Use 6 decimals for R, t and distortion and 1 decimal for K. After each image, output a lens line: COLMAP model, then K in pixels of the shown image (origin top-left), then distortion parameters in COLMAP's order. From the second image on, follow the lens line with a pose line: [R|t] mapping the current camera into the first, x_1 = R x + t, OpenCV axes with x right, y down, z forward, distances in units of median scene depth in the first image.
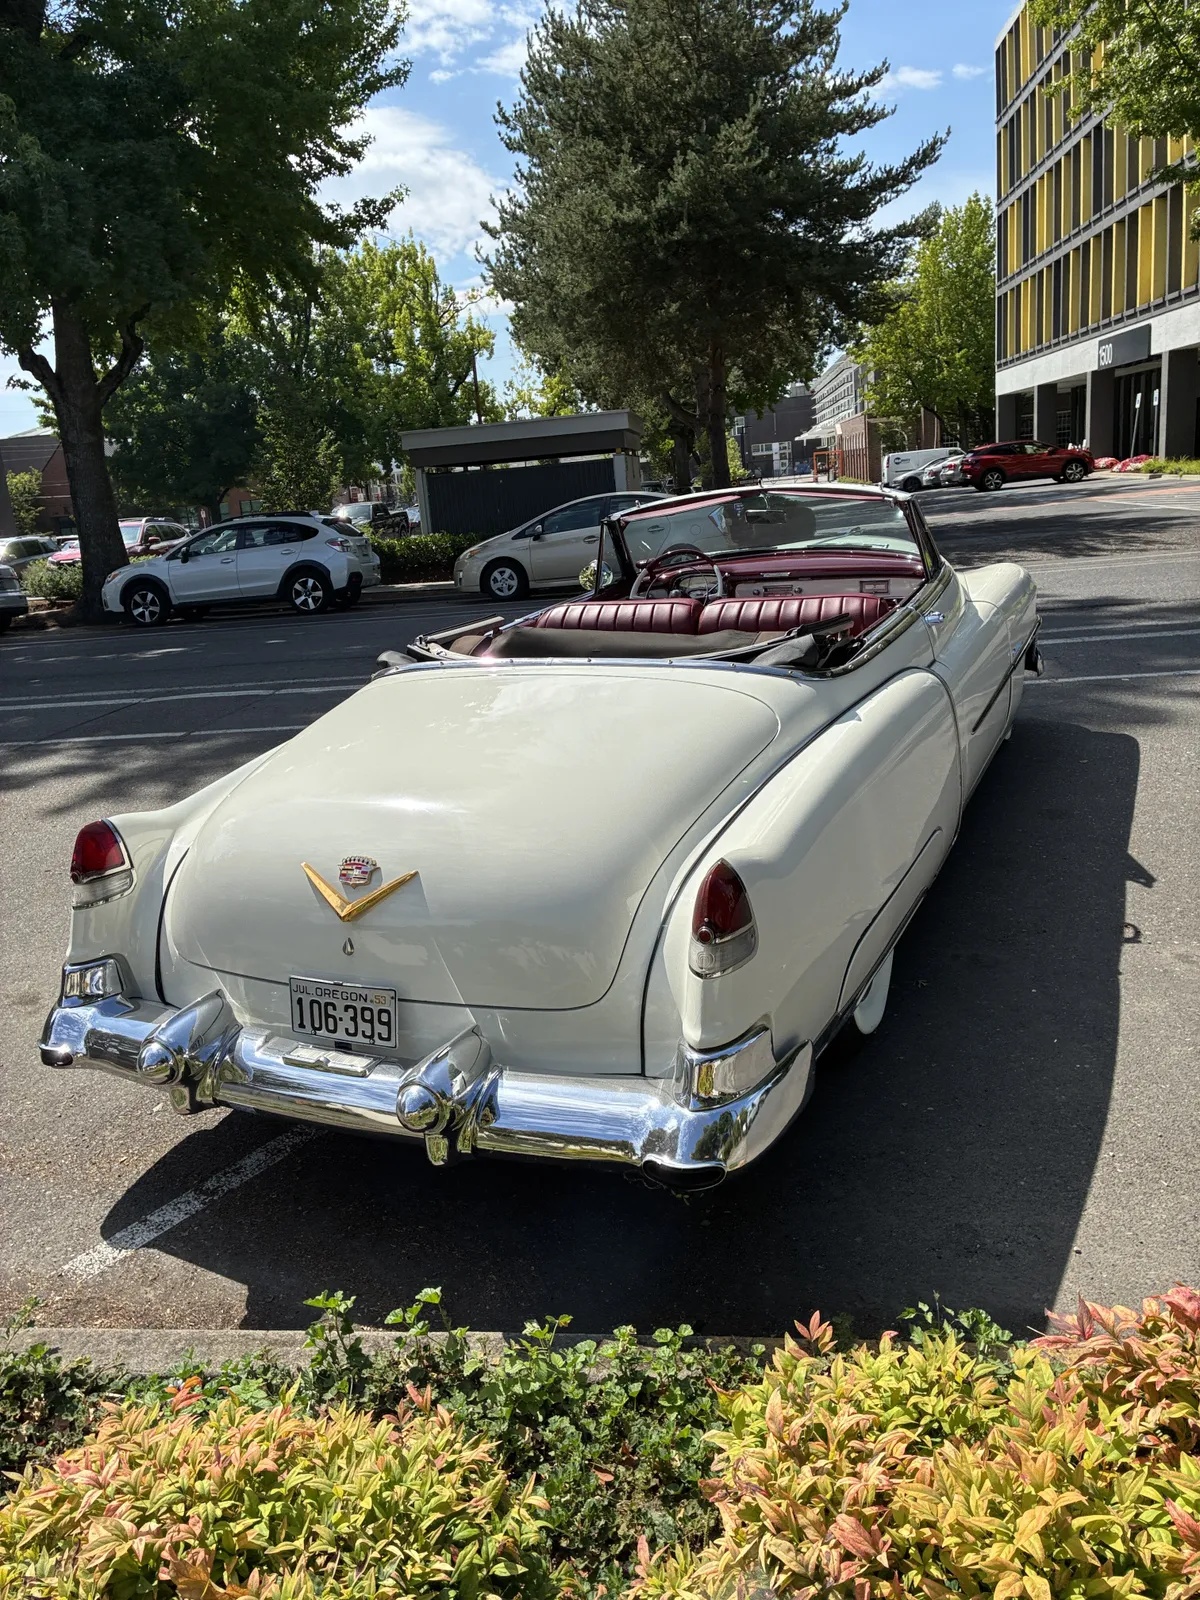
lens RADIAL K [[1217.4, 0, 573.4], [0, 1217.4, 815.7], [0, 0, 1]] dist [0.051446, -0.063549]
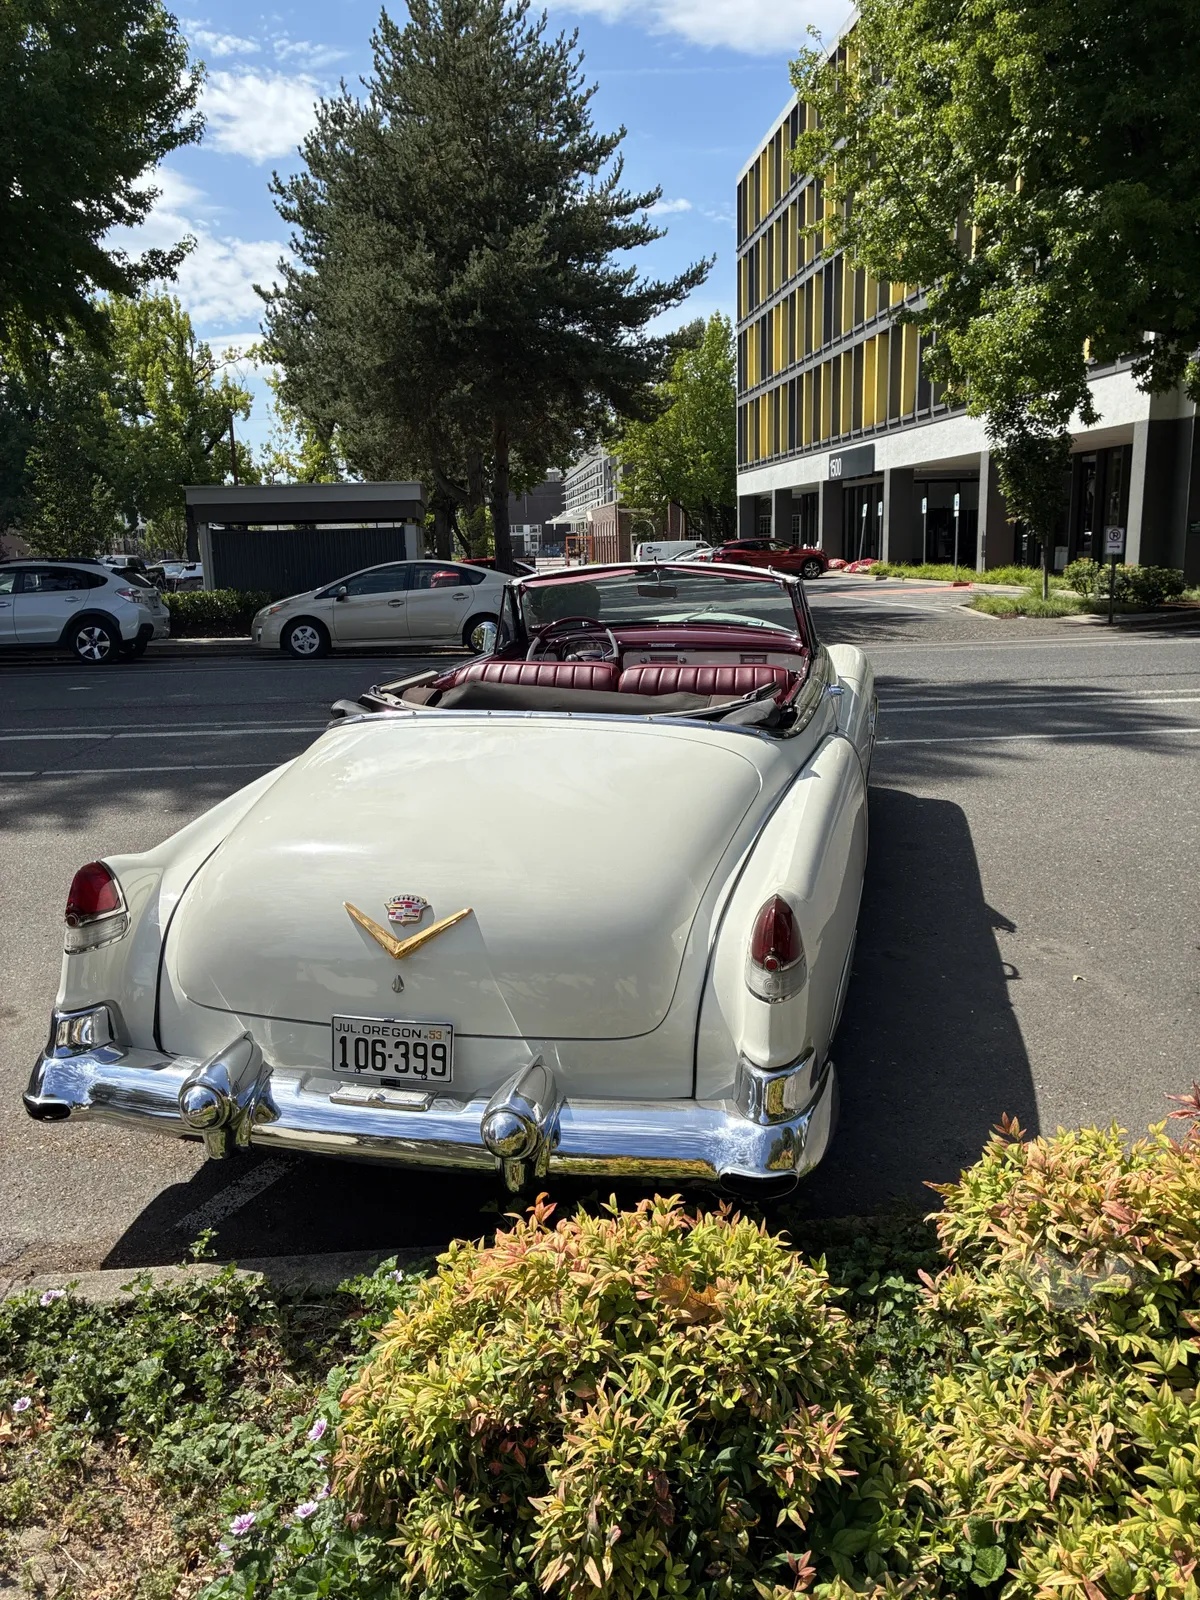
lens RADIAL K [[1219.5, 0, 596.2], [0, 1219.5, 794.4], [0, 0, 1]] dist [0.023552, -0.006266]
pose [[0.974520, 0.020426, 0.223368, -0.031503], [-0.003927, 0.997246, -0.074063, 0.003094], [-0.224266, 0.071298, 0.971916, -0.004384]]
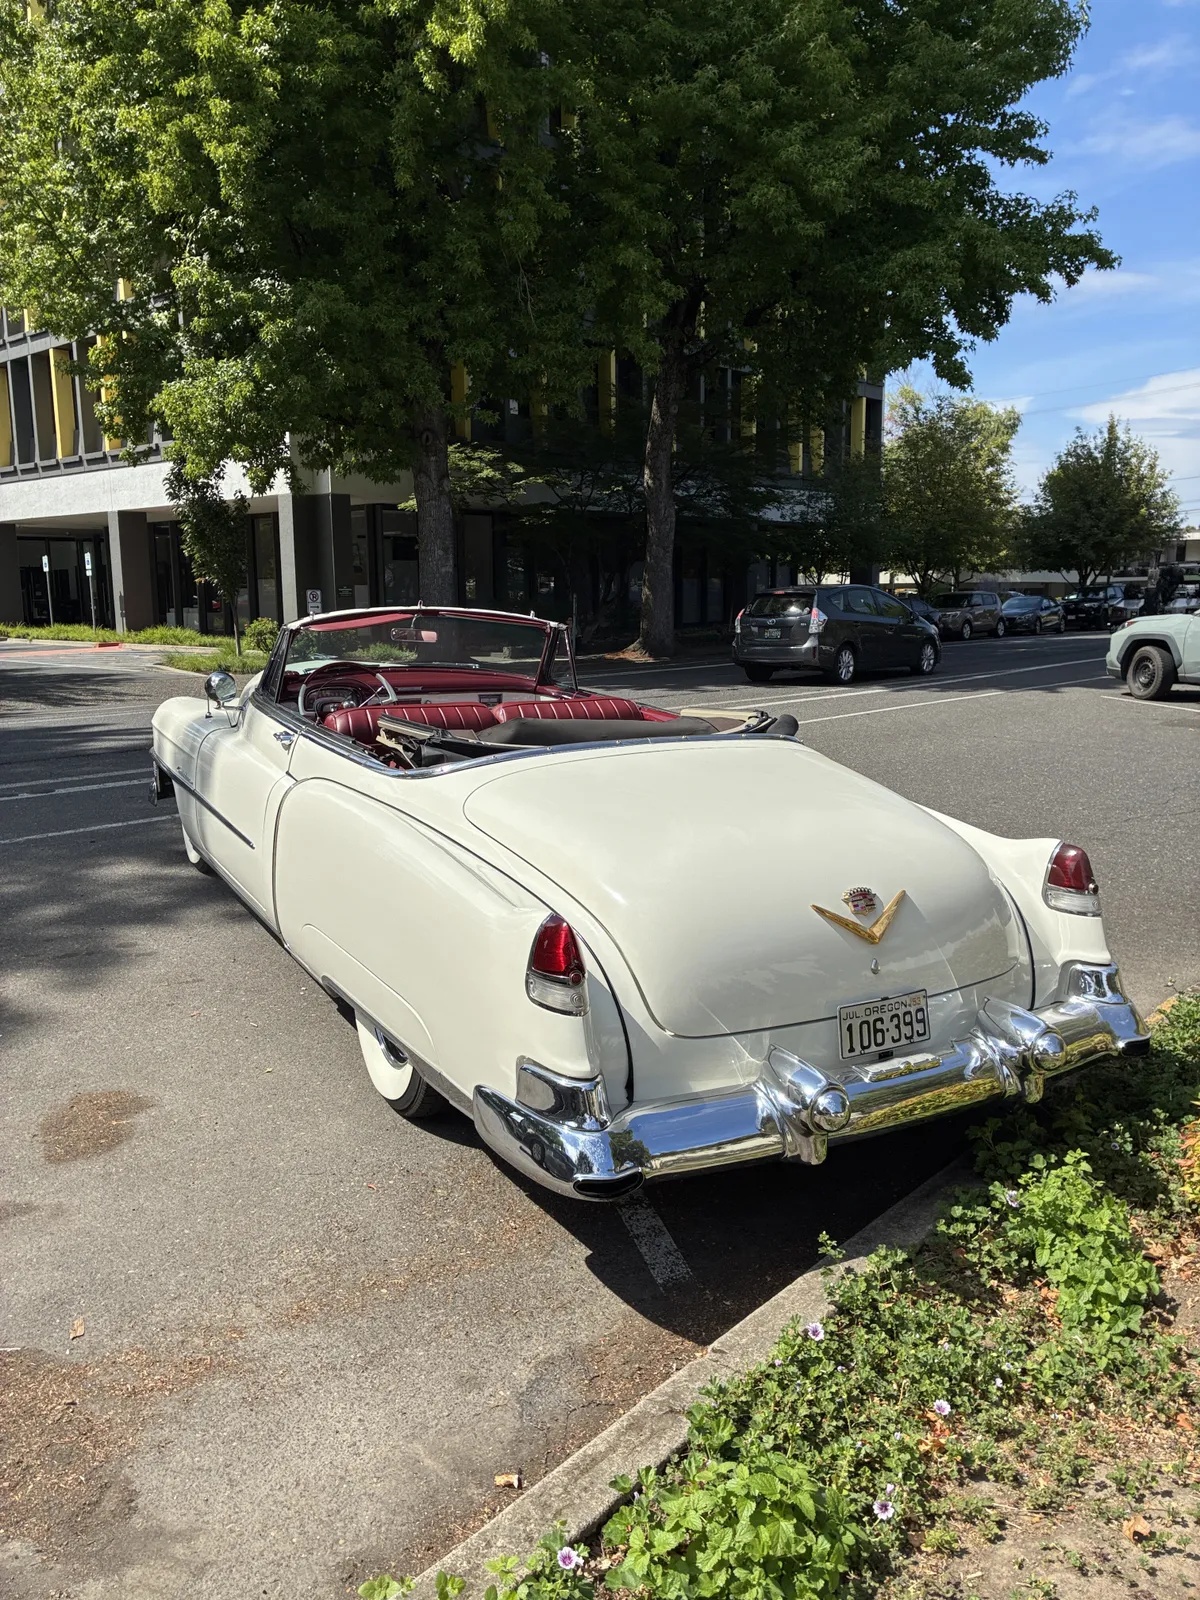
lens RADIAL K [[1226.1, 0, 598.7], [0, 1226.1, 782.9], [0, 0, 1]] dist [0.045417, -0.051862]
pose [[0.565553, -0.045720, 0.823444, -0.145135], [0.176770, 0.981977, -0.066887, -0.002936], [-0.805544, 0.183388, 0.563442, 0.058910]]
